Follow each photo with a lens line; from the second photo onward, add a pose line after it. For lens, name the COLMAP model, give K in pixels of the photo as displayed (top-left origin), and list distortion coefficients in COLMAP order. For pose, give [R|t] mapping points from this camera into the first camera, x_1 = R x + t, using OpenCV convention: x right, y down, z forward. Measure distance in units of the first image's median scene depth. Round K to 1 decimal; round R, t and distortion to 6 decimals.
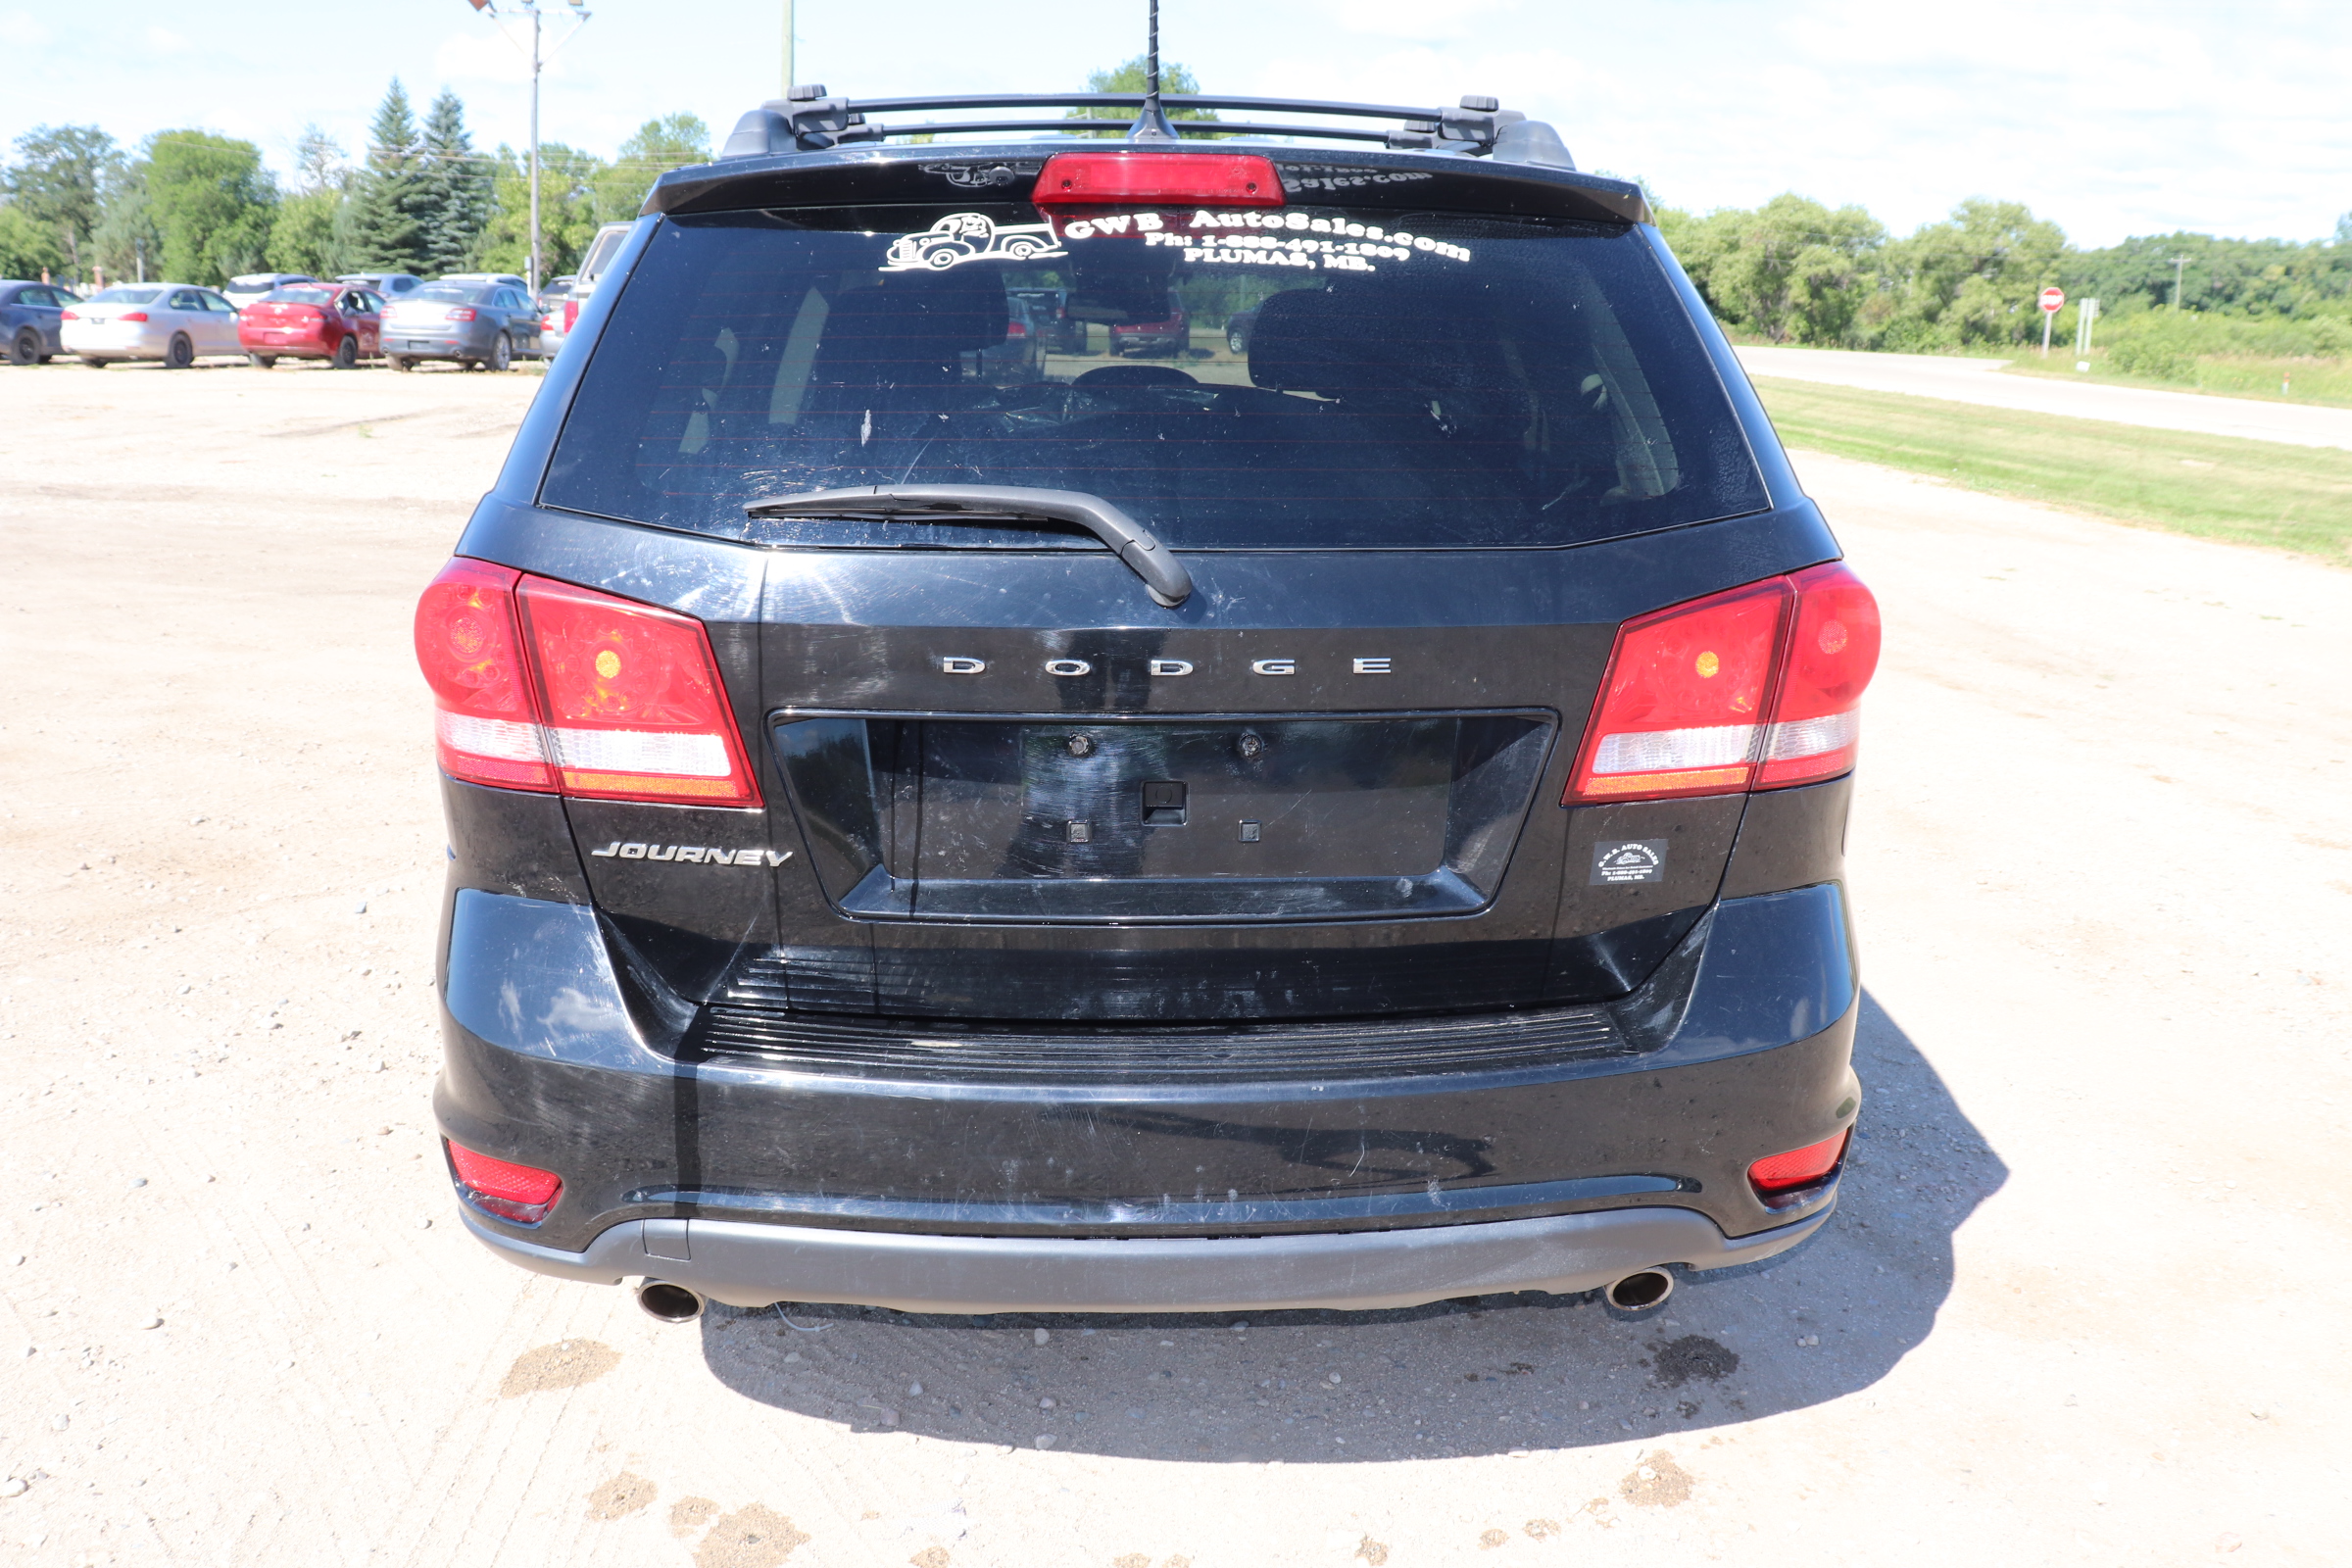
lens RADIAL K [[1949.0, 0, 1182.3], [0, 1949.0, 757.3], [0, 0, 1]] dist [-0.181894, 0.179257]
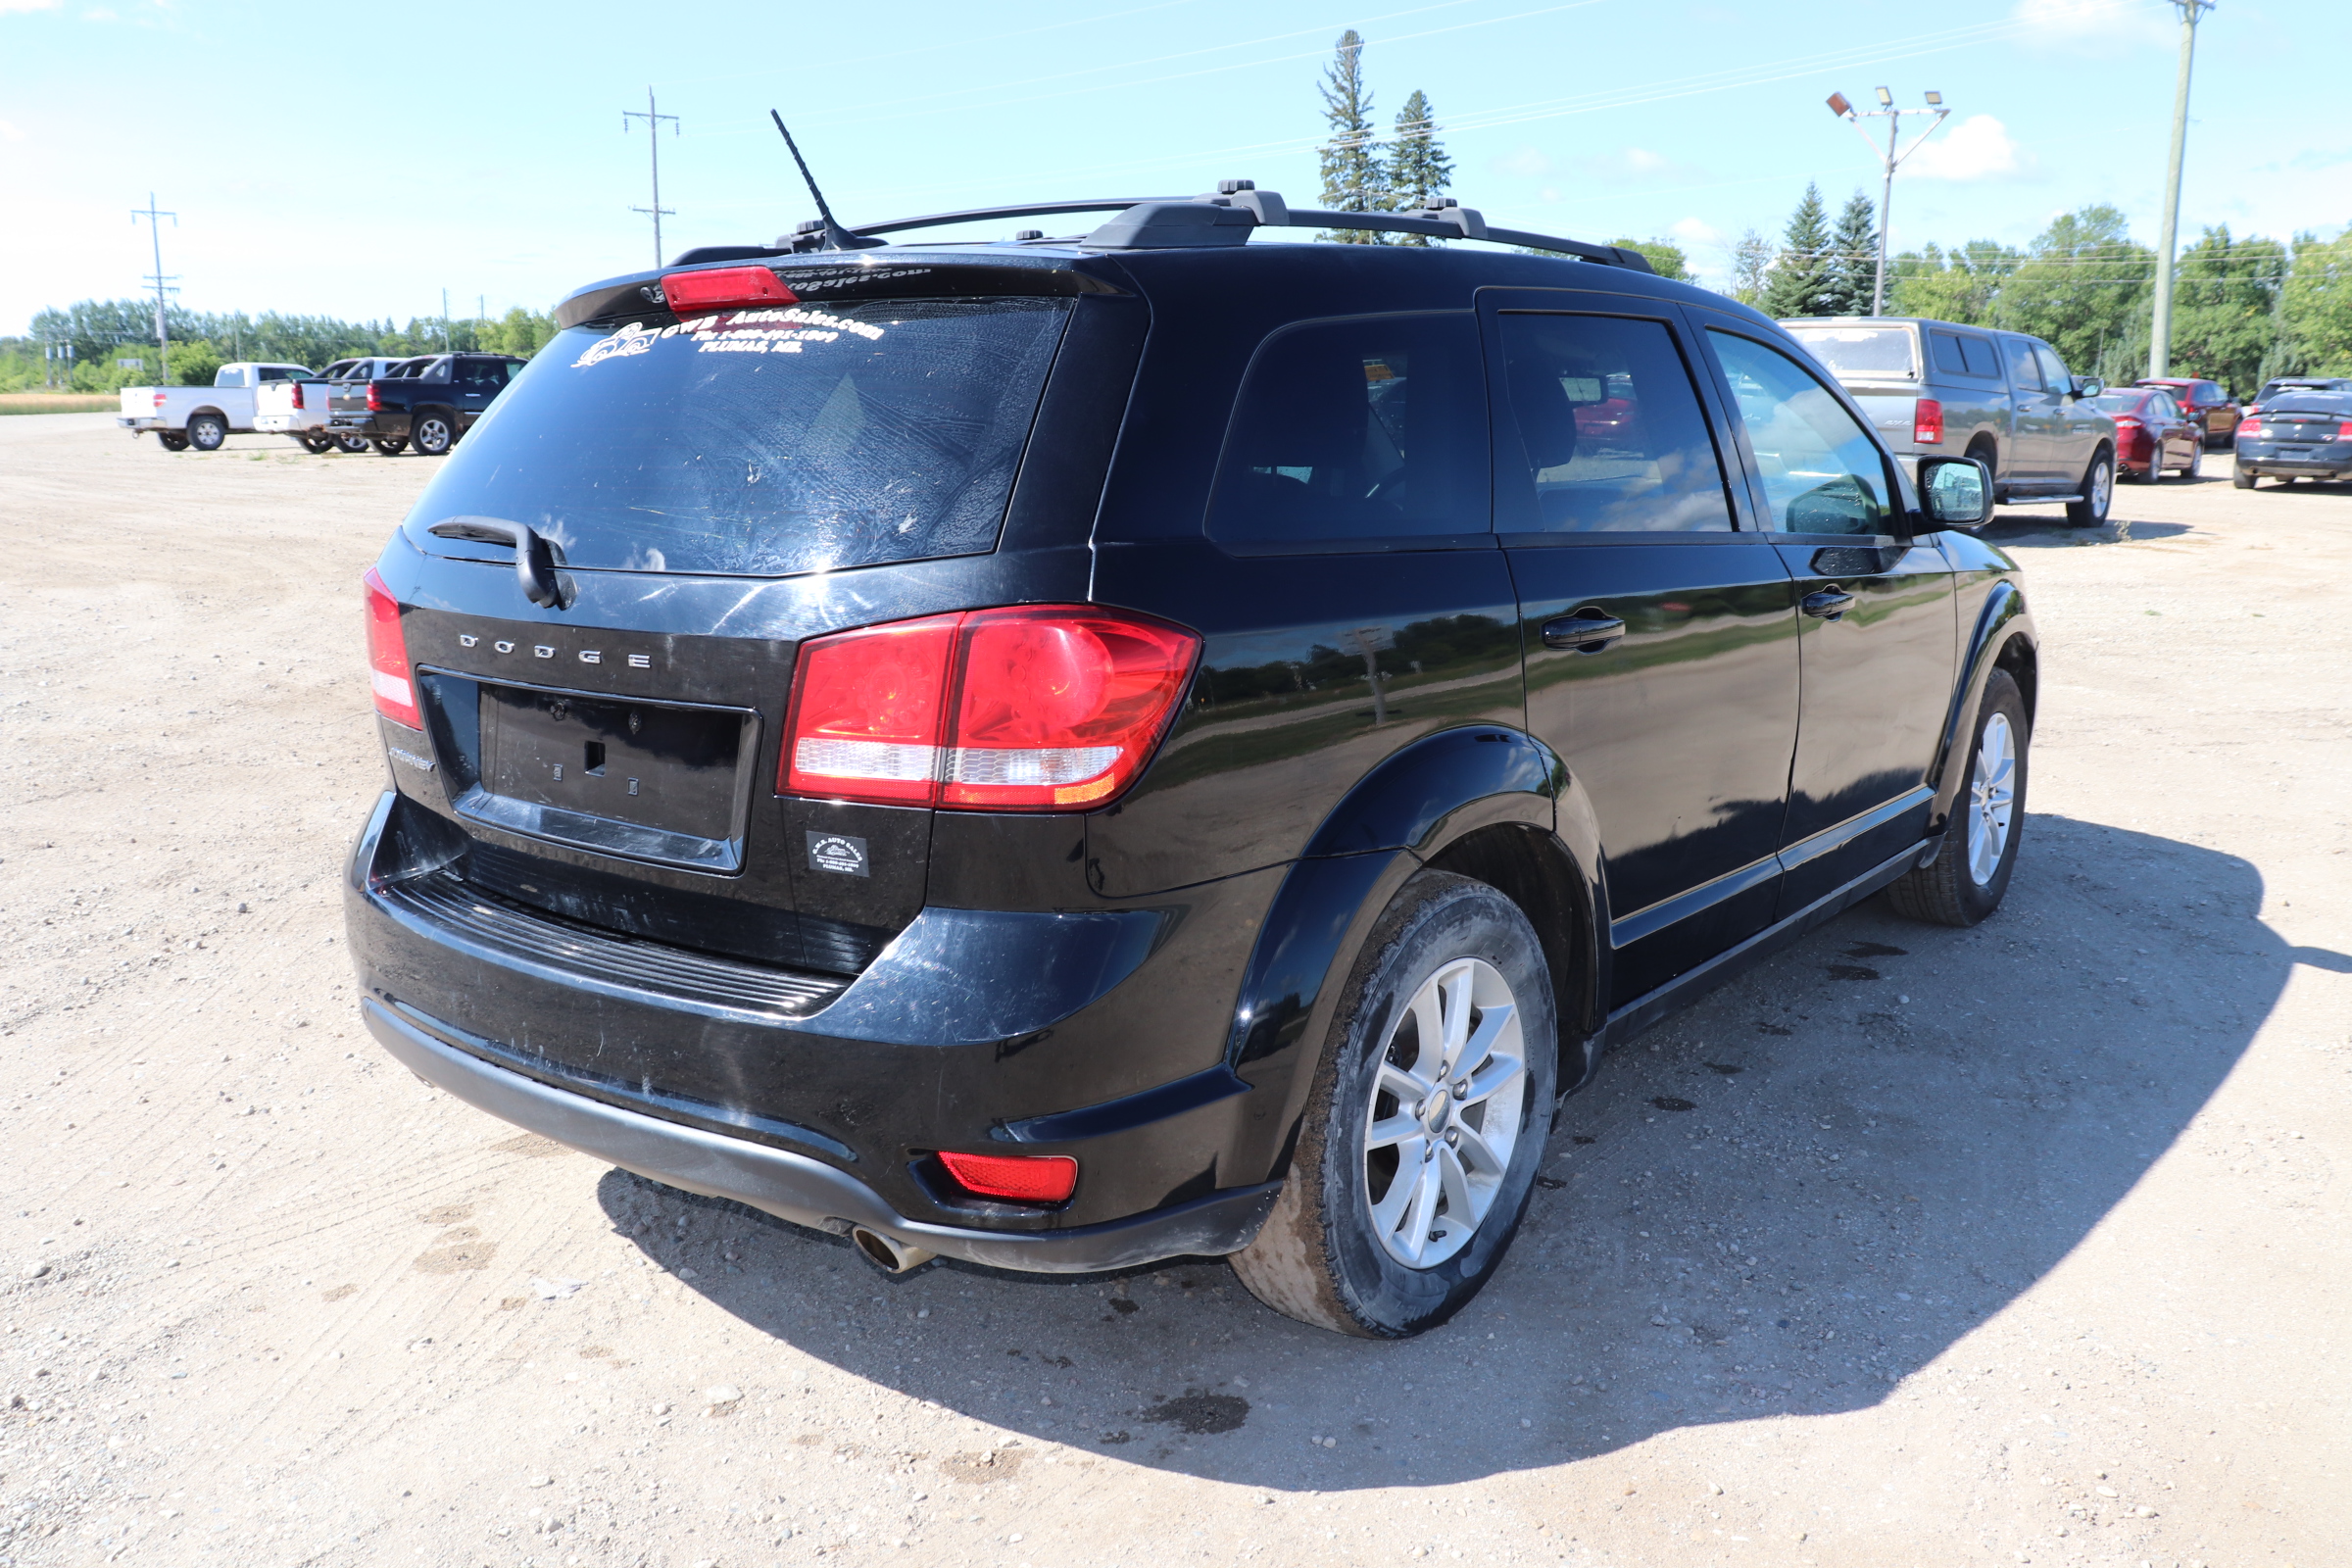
lens RADIAL K [[1949.0, 0, 1182.3], [0, 1949.0, 757.3], [0, 0, 1]] dist [-0.181894, 0.179257]
pose [[0.758237, 0.100832, -0.644135, 1.078190], [-0.132766, 0.991147, -0.001132, -0.027424], [0.638318, 0.086377, 0.764911, 0.236778]]
